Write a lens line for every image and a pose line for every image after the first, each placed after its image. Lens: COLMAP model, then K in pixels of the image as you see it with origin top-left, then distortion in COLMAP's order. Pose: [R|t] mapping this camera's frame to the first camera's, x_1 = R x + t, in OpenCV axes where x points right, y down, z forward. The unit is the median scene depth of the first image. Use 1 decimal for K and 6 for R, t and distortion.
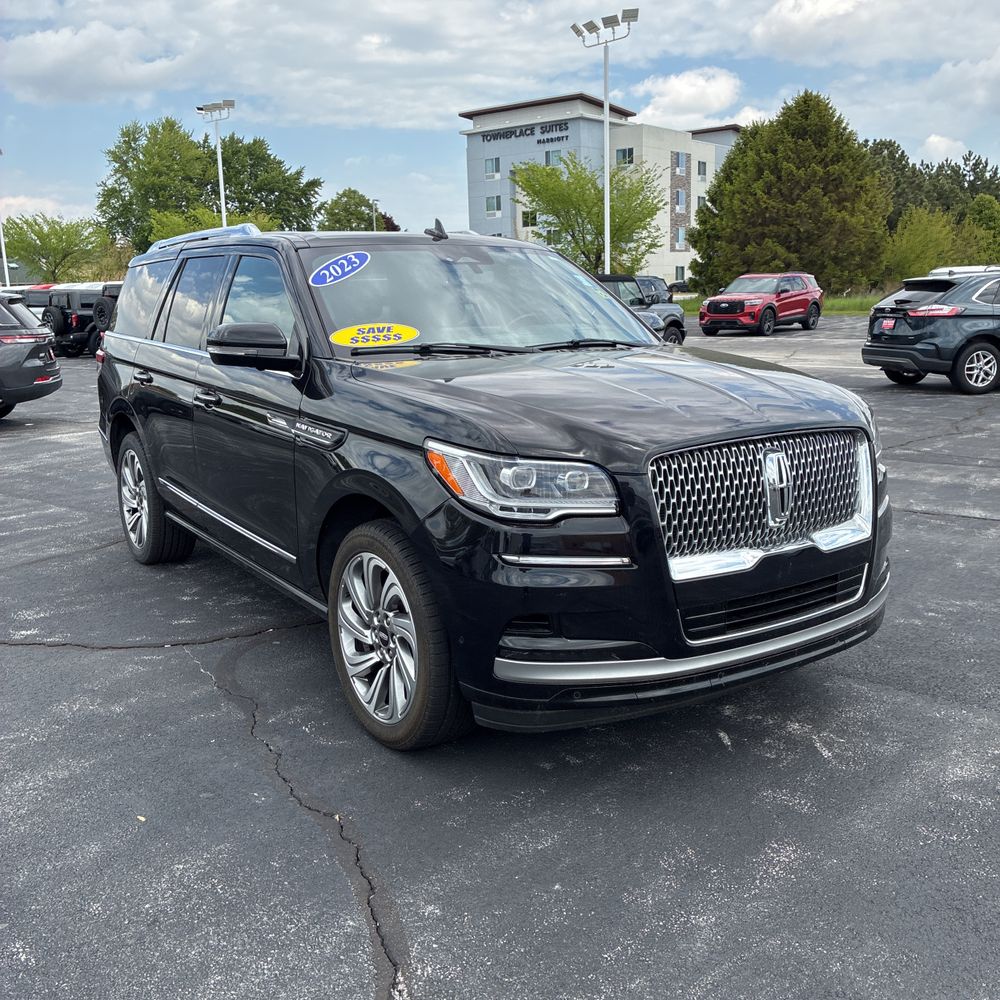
lens RADIAL K [[1014.7, 0, 495.2], [0, 1014.7, 487.6], [0, 0, 1]] dist [0.025636, 0.000000]
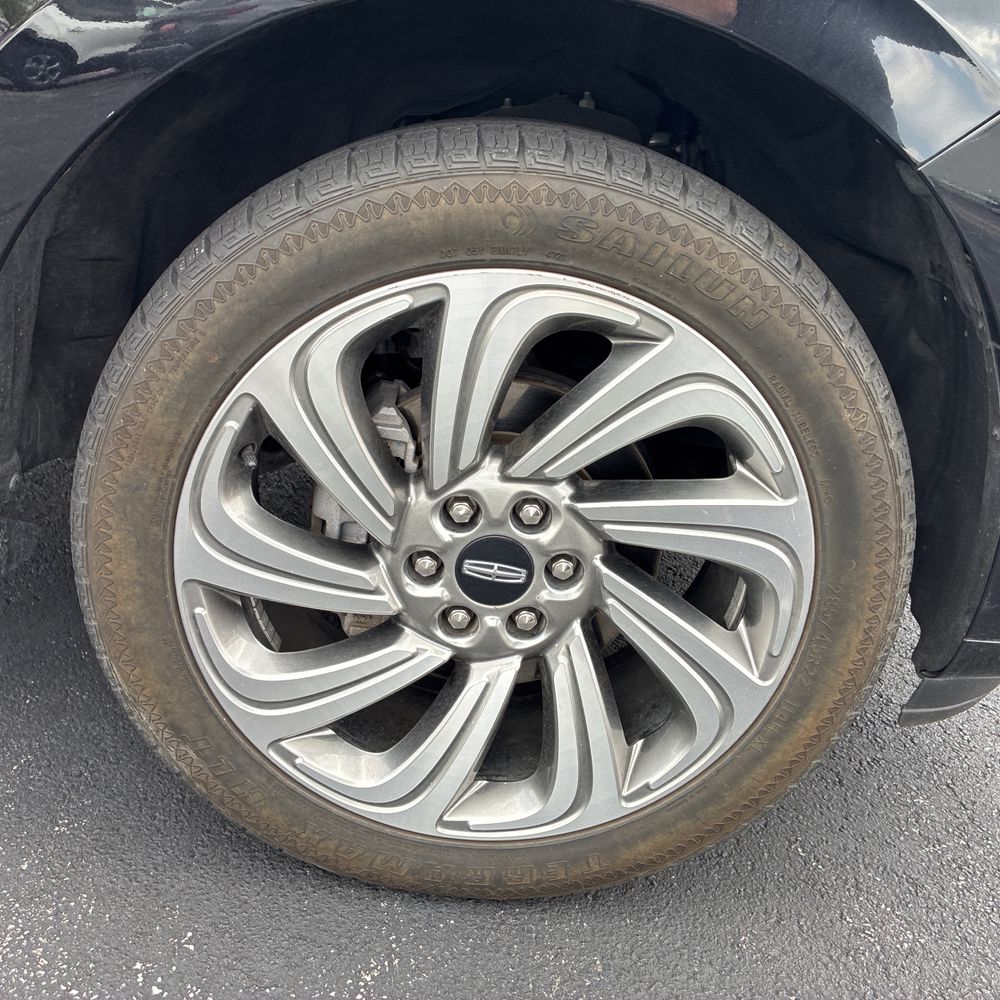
lens RADIAL K [[1014.7, 0, 485.8], [0, 1014.7, 492.7], [0, 0, 1]] dist [0.025636, 0.000000]
pose [[0.546264, -0.241725, 0.801975, -0.218091], [0.008832, 0.959062, 0.283057, 0.030997], [-0.837566, -0.147540, 0.526036, 0.569417]]
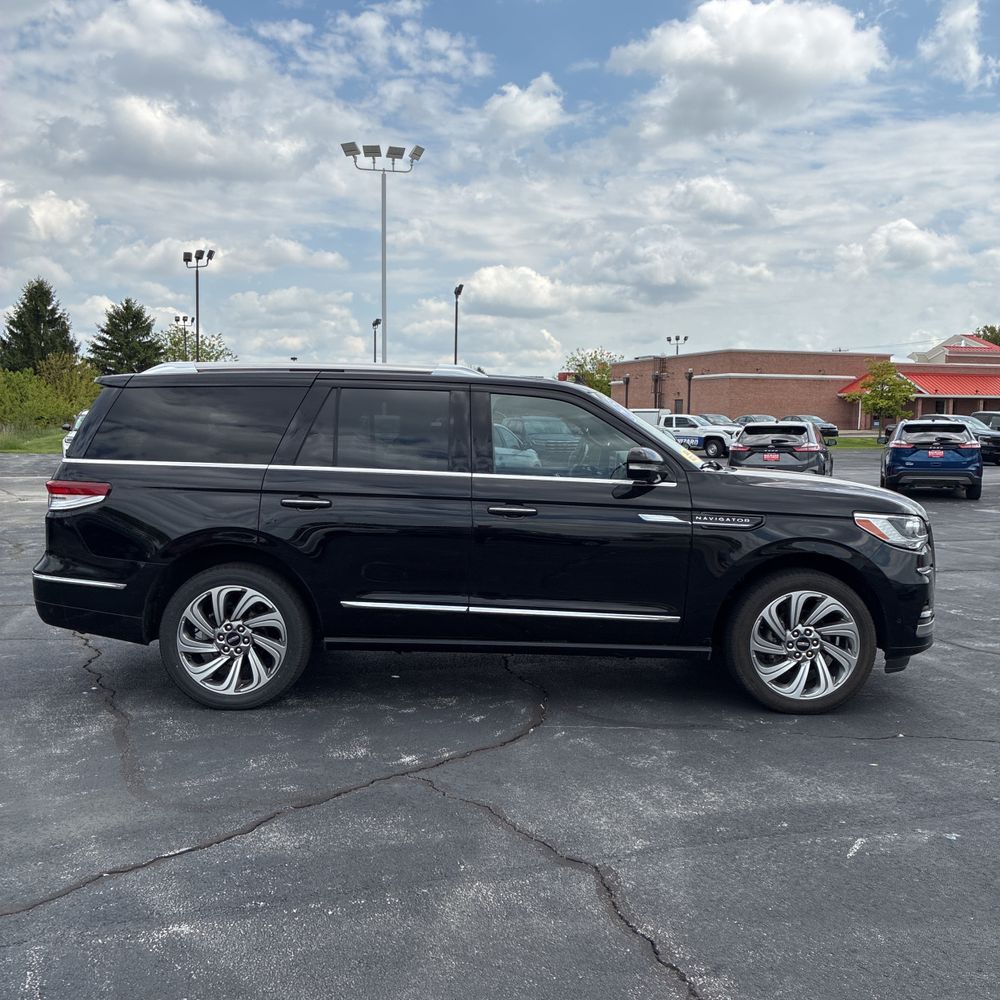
lens RADIAL K [[1014.7, 0, 498.3], [0, 1014.7, 498.3], [0, 0, 1]] dist [0.025636, 0.000000]
pose [[0.547878, -0.030061, 0.836018, -1.108420], [0.135051, 0.989424, -0.052928, -0.037611], [-0.825585, 0.141903, 0.546144, 0.331127]]
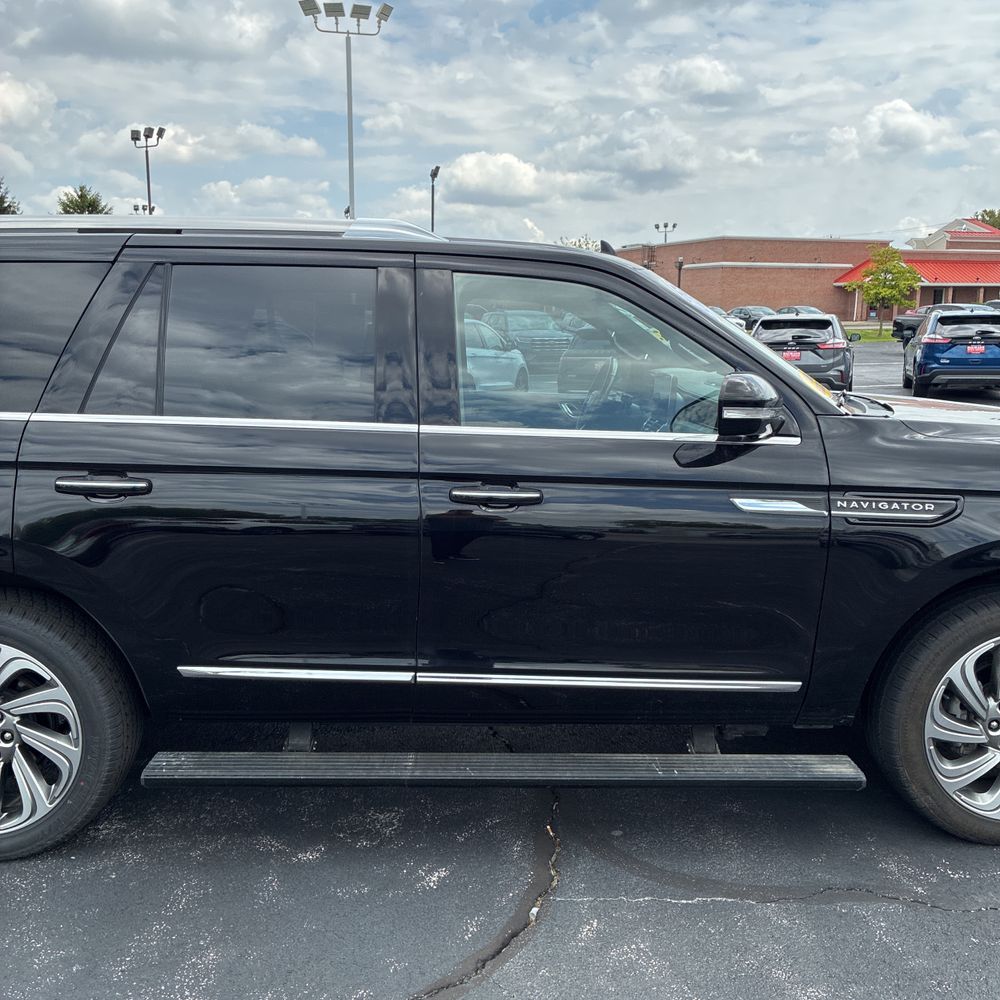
lens RADIAL K [[1014.7, 0, 509.1], [0, 1014.7, 502.9], [0, 0, 1]] dist [0.025636, 0.000000]
pose [[0.526986, -0.126203, 0.840451, -0.700252], [0.147322, 0.987507, 0.055910, -0.102648], [-0.837008, 0.094354, 0.538995, 0.579355]]
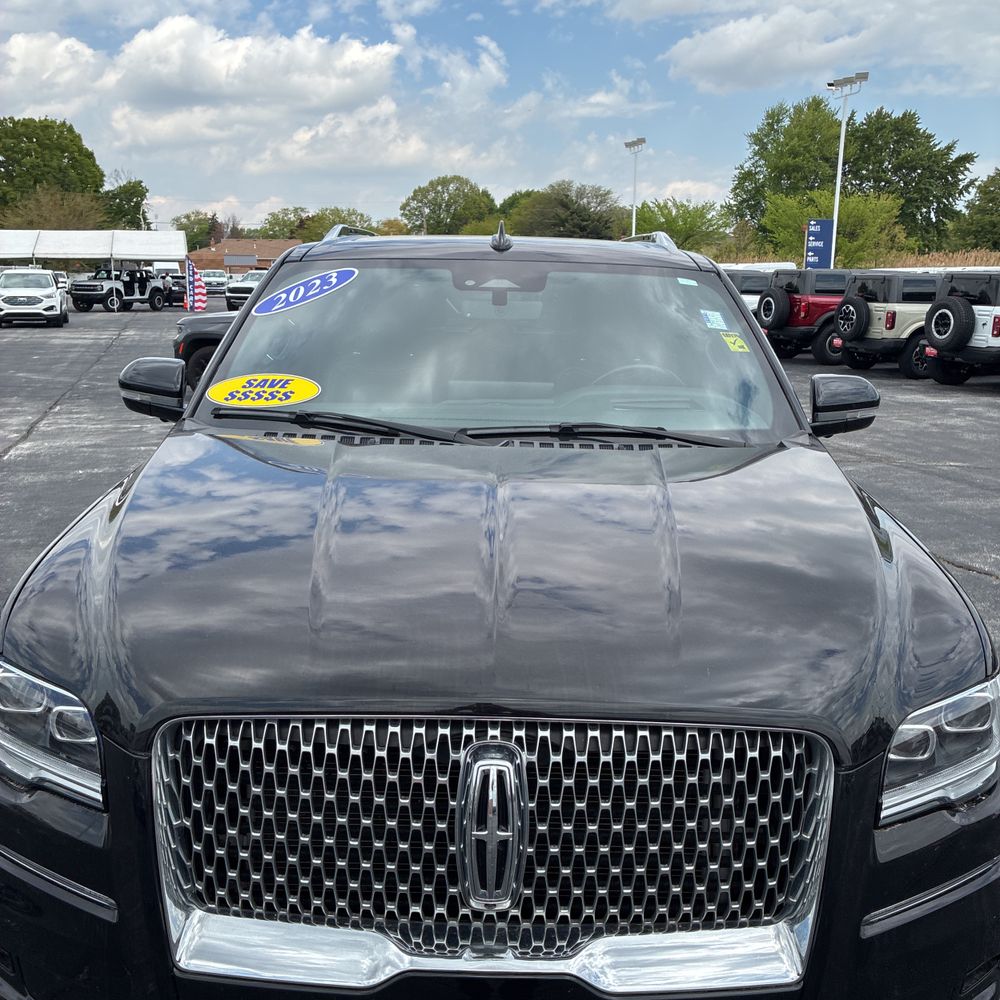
lens RADIAL K [[1014.7, 0, 492.9], [0, 1014.7, 495.5], [0, 0, 1]] dist [0.025636, 0.000000]
pose [[0.825922, 0.151417, -0.543071, 0.305120], [-0.138057, 0.988251, 0.065578, -0.109096], [0.546620, 0.020813, 0.837122, 0.370660]]
